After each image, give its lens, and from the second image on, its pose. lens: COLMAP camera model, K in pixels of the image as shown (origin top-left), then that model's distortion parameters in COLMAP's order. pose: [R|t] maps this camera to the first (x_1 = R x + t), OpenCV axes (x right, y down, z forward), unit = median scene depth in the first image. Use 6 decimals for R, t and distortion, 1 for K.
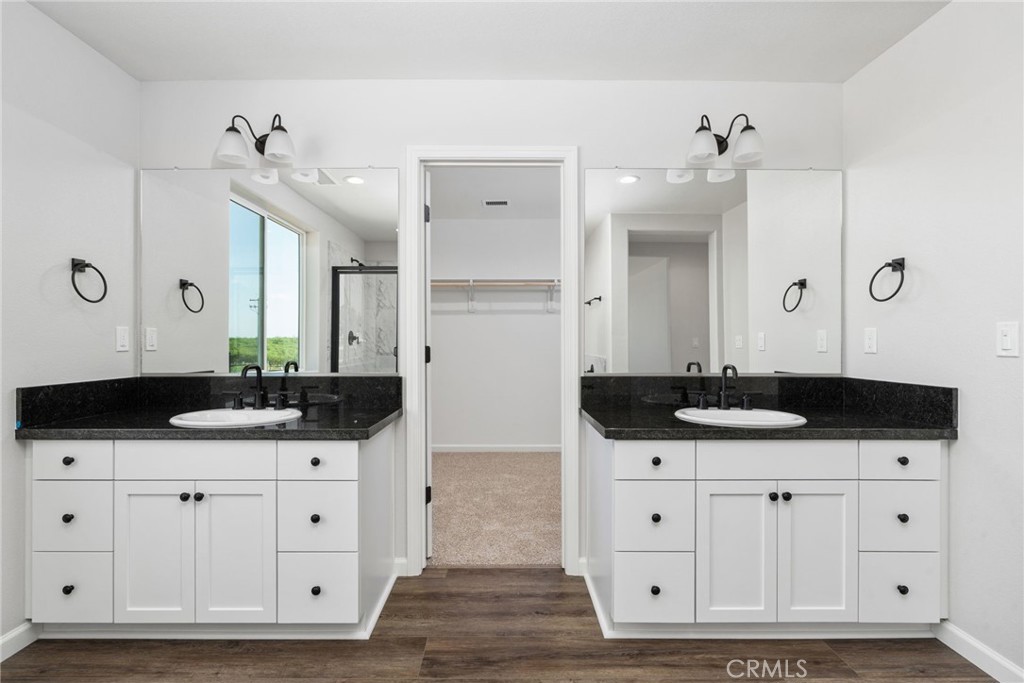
lens RADIAL K [[468.4, 0, 513.1], [0, 468.4, 339.5], [0, 0, 1]] dist [-0.006873, 0.001846]
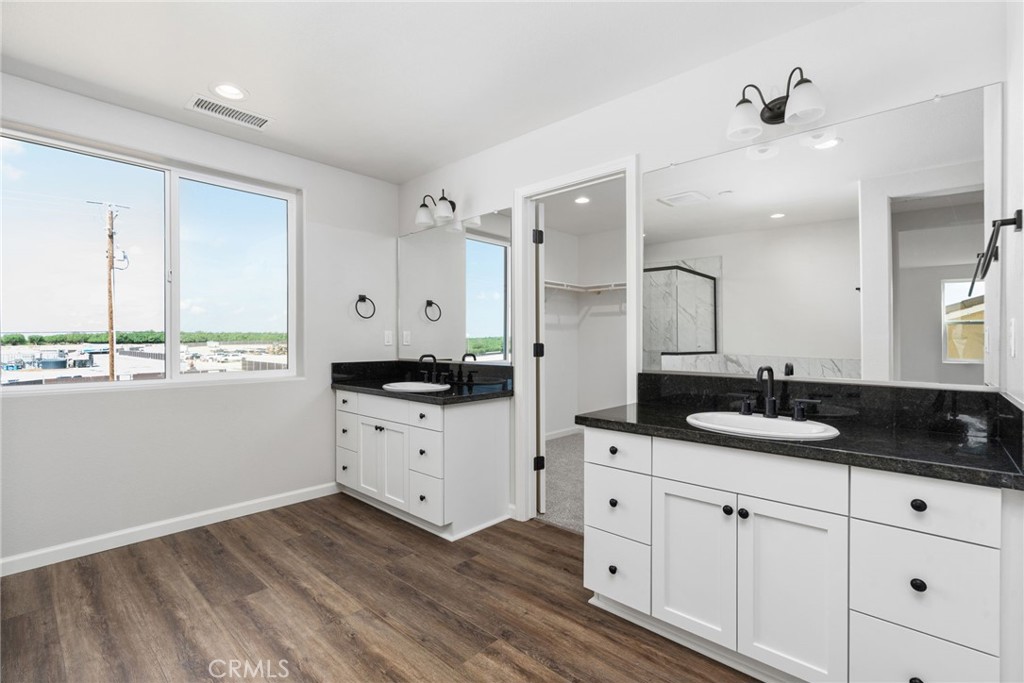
lens RADIAL K [[468.4, 0, 517.0], [0, 468.4, 340.5], [0, 0, 1]] dist [-0.006873, 0.001846]
pose [[0.737548, 0.000722, -0.675294, 0.744955], [0.000983, 0.999997, 0.002144, 0.004298], [0.675294, -0.002245, 0.737546, 0.047179]]
